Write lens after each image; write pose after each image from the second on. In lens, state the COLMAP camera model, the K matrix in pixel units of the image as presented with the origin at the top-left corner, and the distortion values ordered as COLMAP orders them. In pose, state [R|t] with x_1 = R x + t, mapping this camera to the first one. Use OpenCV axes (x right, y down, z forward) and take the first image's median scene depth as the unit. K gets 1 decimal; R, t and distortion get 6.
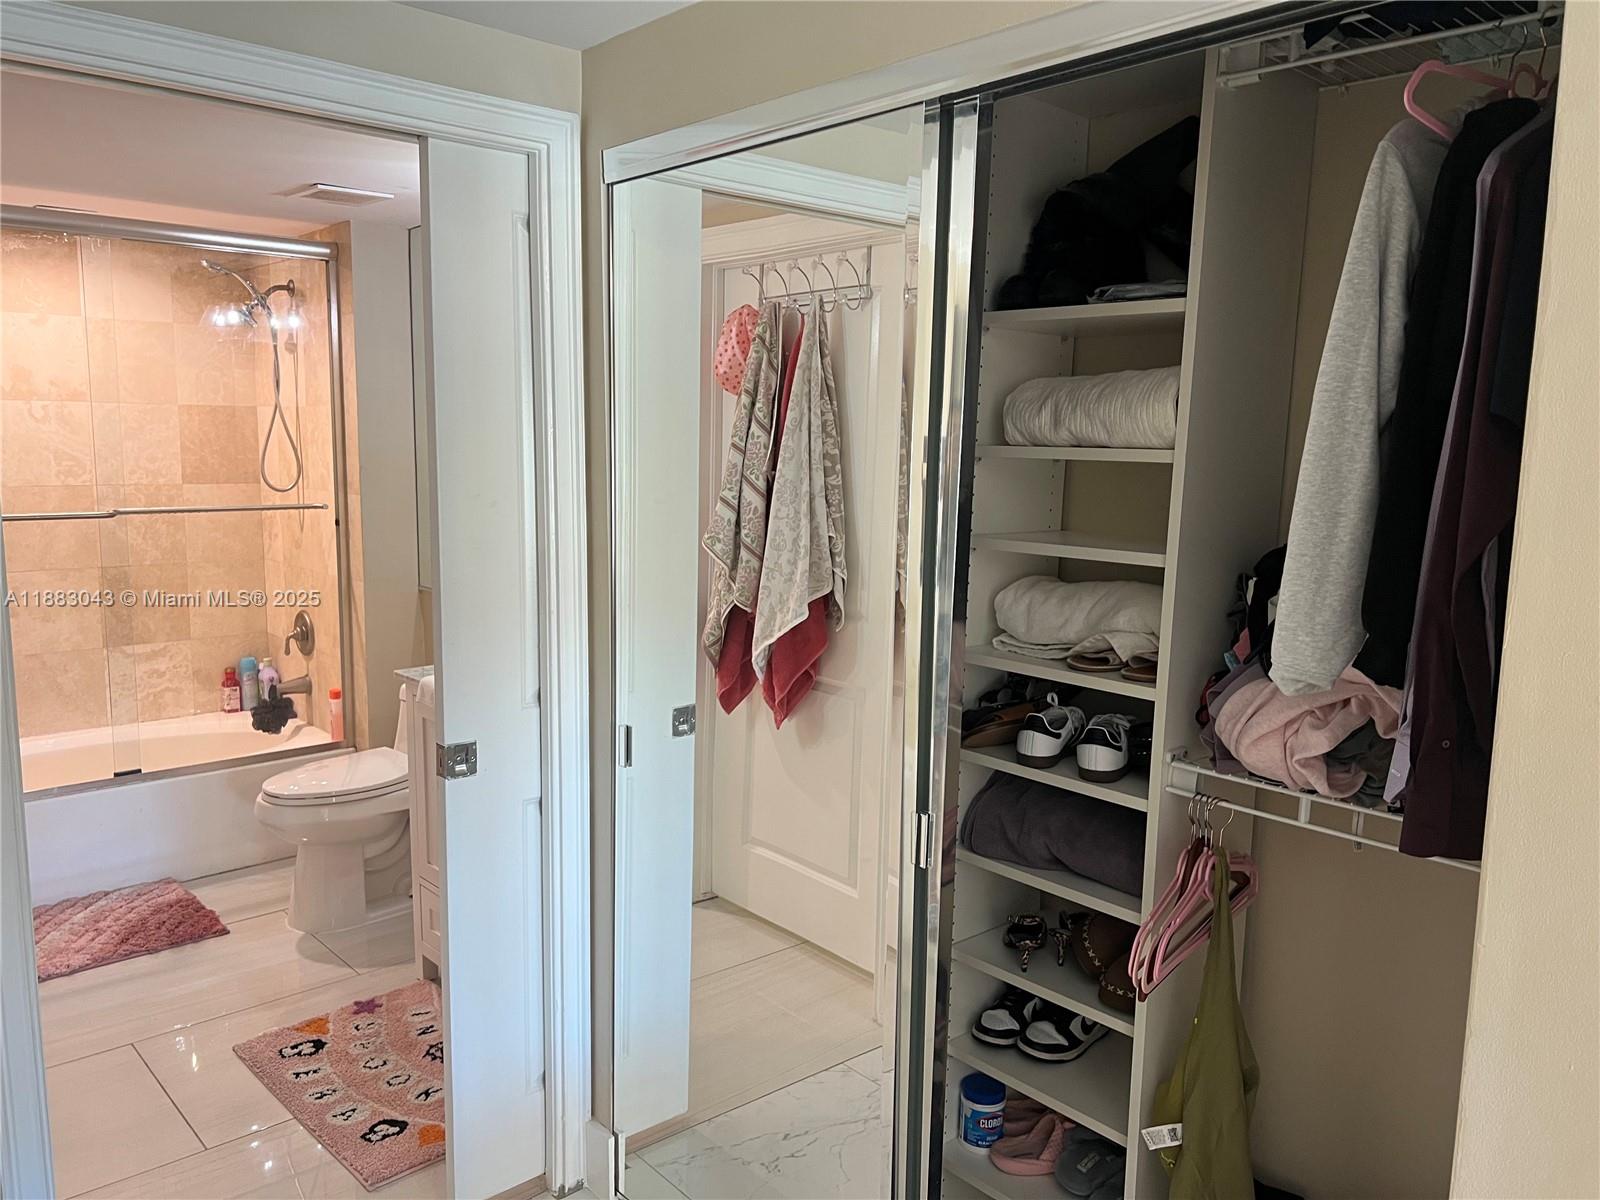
lens RADIAL K [[1258.2, 0, 800.0], [0, 1258.2, 600.0], [0, 0, 1]] dist [0.017805, 0.004803]
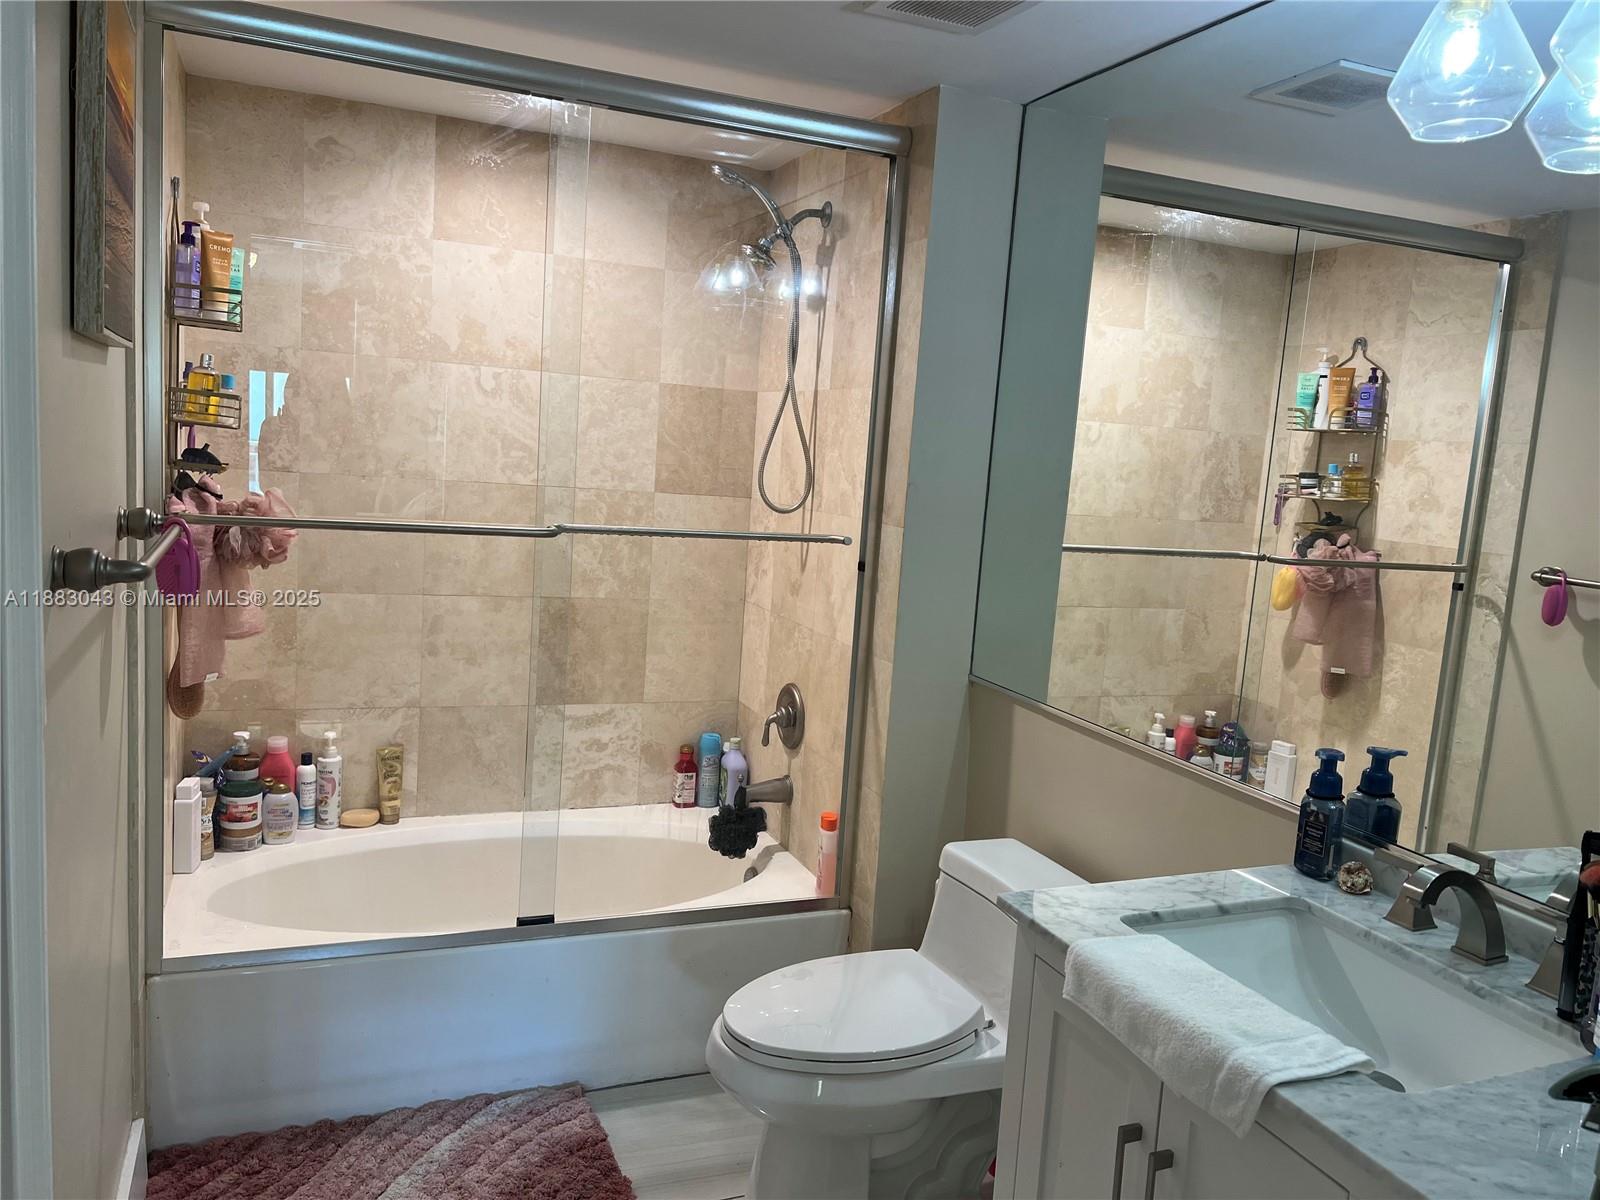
lens RADIAL K [[1187.9, 0, 800.0], [0, 1187.9, 600.0], [0, 0, 1]] dist [0.133385, -0.211389]
pose [[0.943454, 0.094054, -0.317881, -0.187547], [-0.100585, 0.994920, -0.004154, -0.036007], [0.315876, 0.035893, 0.948121, 0.381968]]
